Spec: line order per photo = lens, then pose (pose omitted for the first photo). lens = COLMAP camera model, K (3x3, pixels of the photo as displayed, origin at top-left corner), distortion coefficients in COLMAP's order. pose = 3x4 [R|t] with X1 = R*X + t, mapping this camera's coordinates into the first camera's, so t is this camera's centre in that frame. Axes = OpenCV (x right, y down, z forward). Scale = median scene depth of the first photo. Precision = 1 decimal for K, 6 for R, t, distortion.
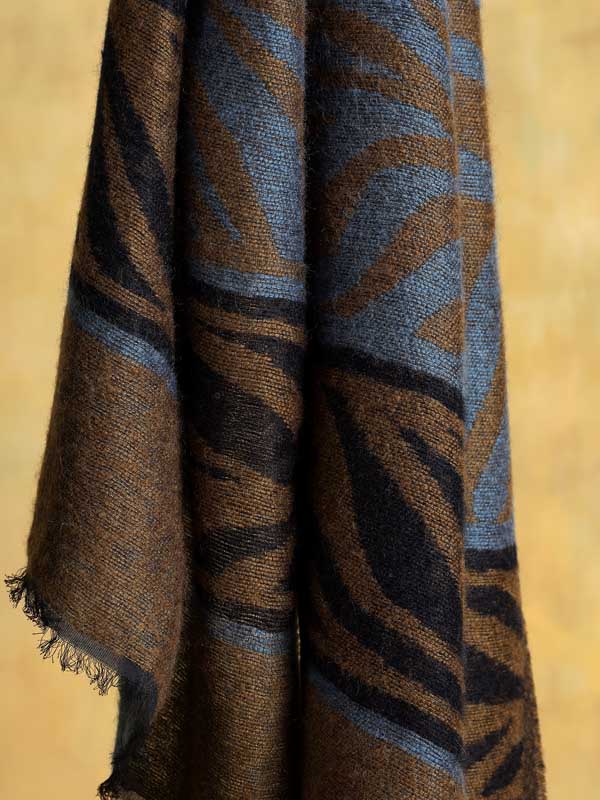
lens RADIAL K [[2397.3, 0, 298.2], [0, 2397.3, 399.7], [0, 0, 1]] dist [-0.051265, 0.338188]
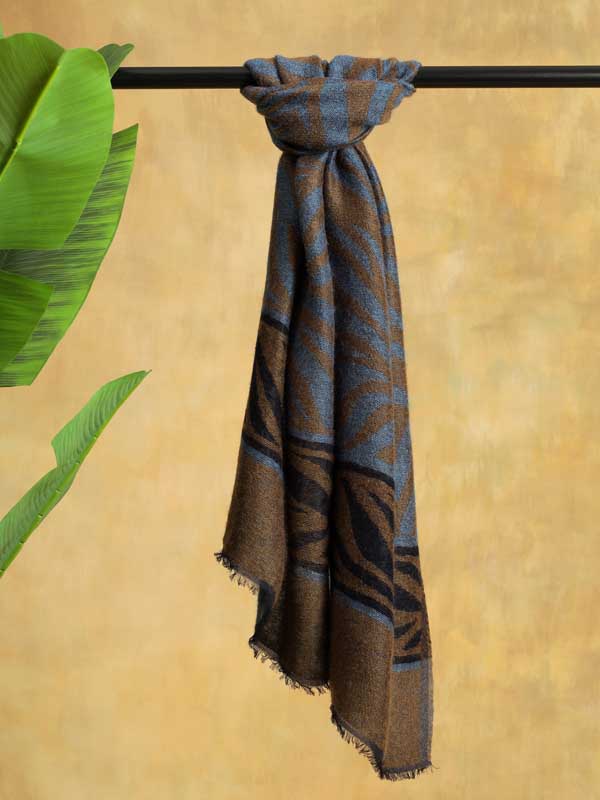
lens RADIAL K [[1678.2, 0, 338.9], [0, 1678.2, 399.1], [0, 0, 1]] dist [-0.013179, -0.152304]
pose [[0.999944, 0.008661, 0.006084, -0.002602], [-0.008041, 0.995413, -0.095336, 0.083427], [-0.006882, 0.095281, 0.995427, -0.811281]]
